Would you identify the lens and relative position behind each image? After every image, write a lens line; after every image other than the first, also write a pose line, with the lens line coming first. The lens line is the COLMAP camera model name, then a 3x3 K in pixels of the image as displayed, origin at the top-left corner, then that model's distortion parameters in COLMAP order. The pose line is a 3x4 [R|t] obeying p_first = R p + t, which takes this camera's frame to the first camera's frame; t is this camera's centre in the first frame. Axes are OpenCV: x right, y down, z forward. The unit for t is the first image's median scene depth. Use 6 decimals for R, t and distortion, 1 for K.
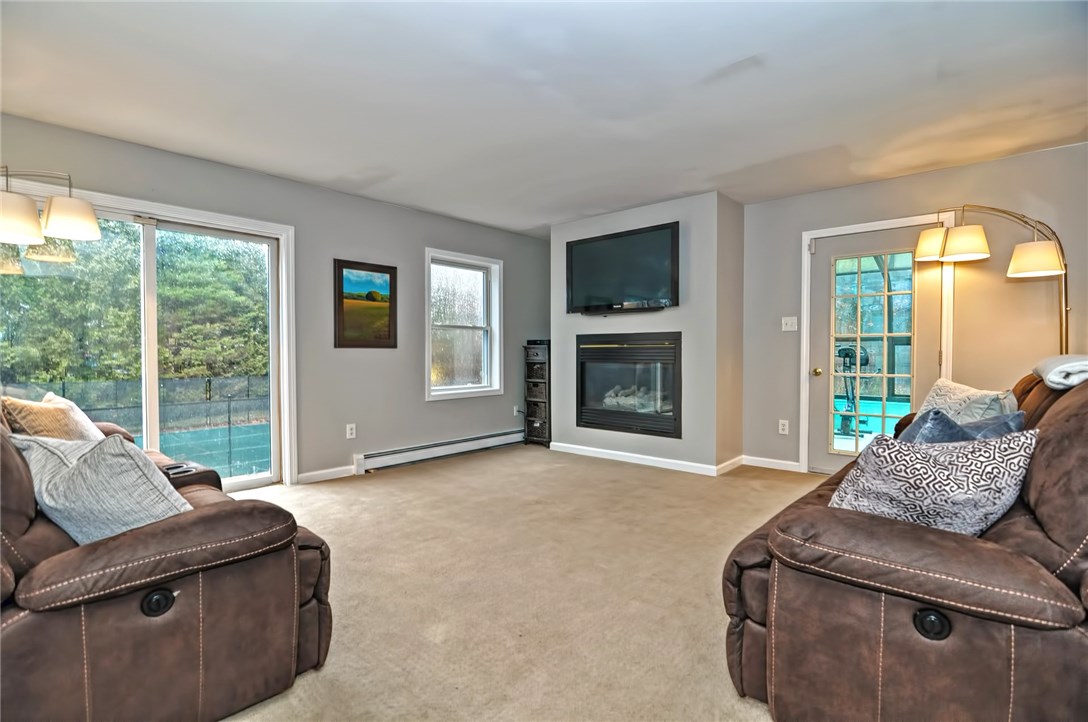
lens RADIAL K [[532.5, 0, 539.5], [0, 532.5, 364.0], [0, 0, 1]] dist [-0.000404, -0.014200]
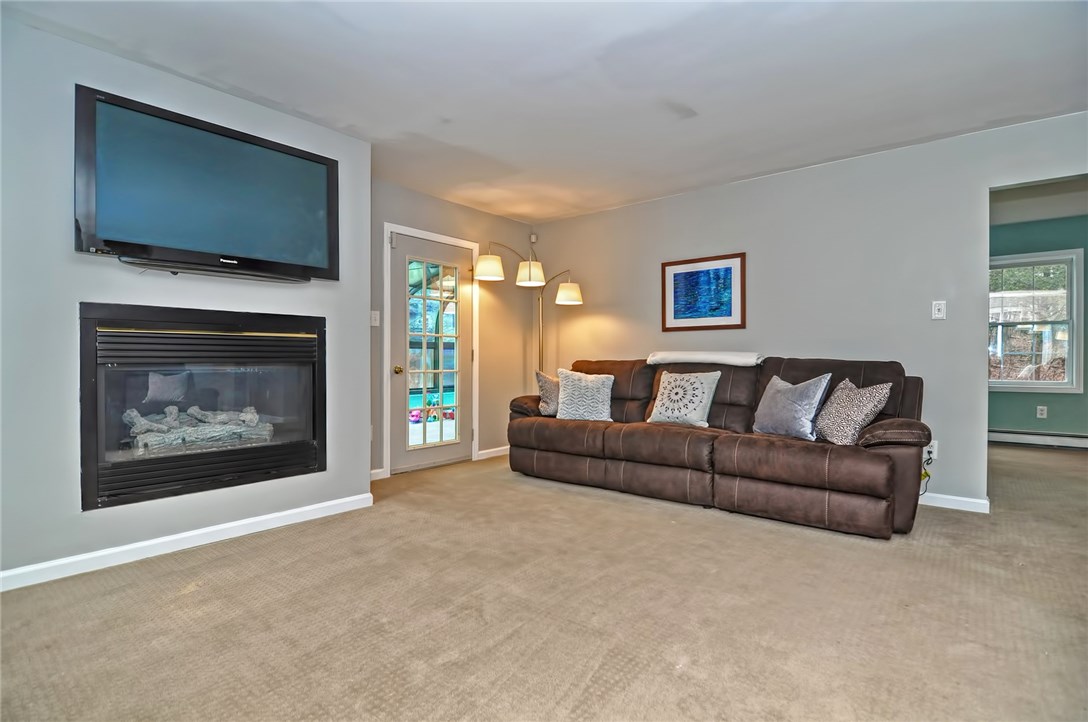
lens RADIAL K [[532.5, 0, 539.5], [0, 532.5, 364.0], [0, 0, 1]] dist [-0.000404, -0.014200]
pose [[-0.033453, -0.009306, 0.999397, -0.441857], [0.020220, 0.999746, 0.009986, -0.000764], [-0.999236, 0.020542, -0.033256, 0.739771]]
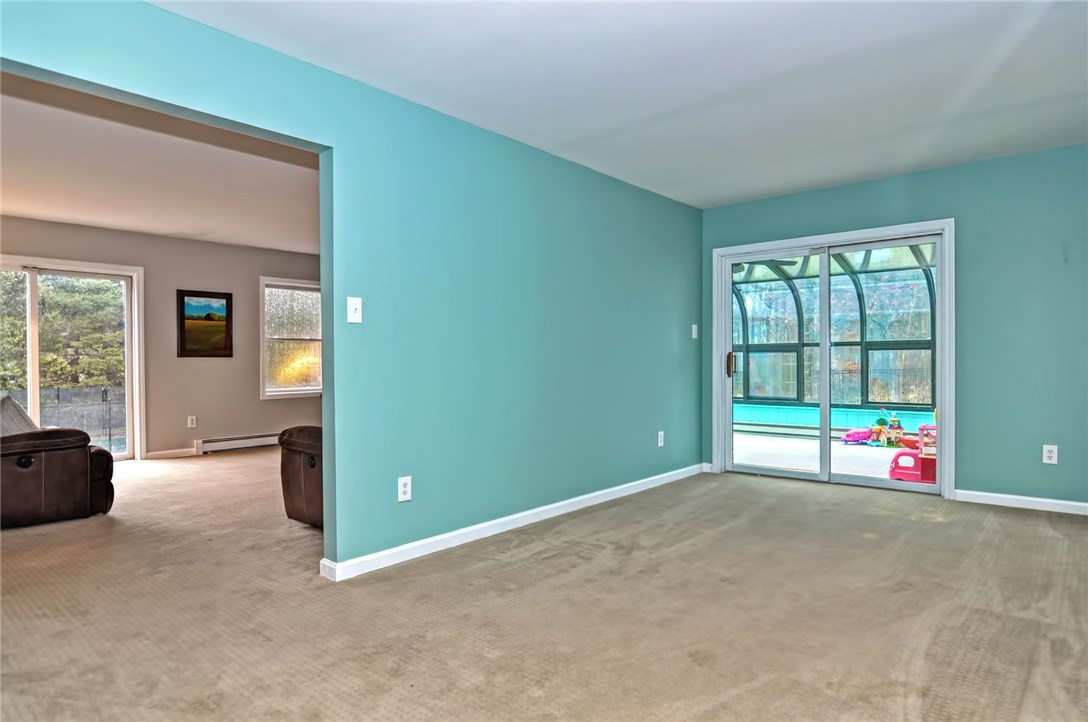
lens RADIAL K [[644.5, 0, 544.0], [0, 644.5, 361.0], [0, 0, 1]] dist [-0.012225, -0.001780]
pose [[0.999741, -0.007687, 0.021399, 0.455505], [0.008078, 0.999801, -0.018263, 0.013856], [-0.021254, 0.018432, 0.999604, -0.564066]]
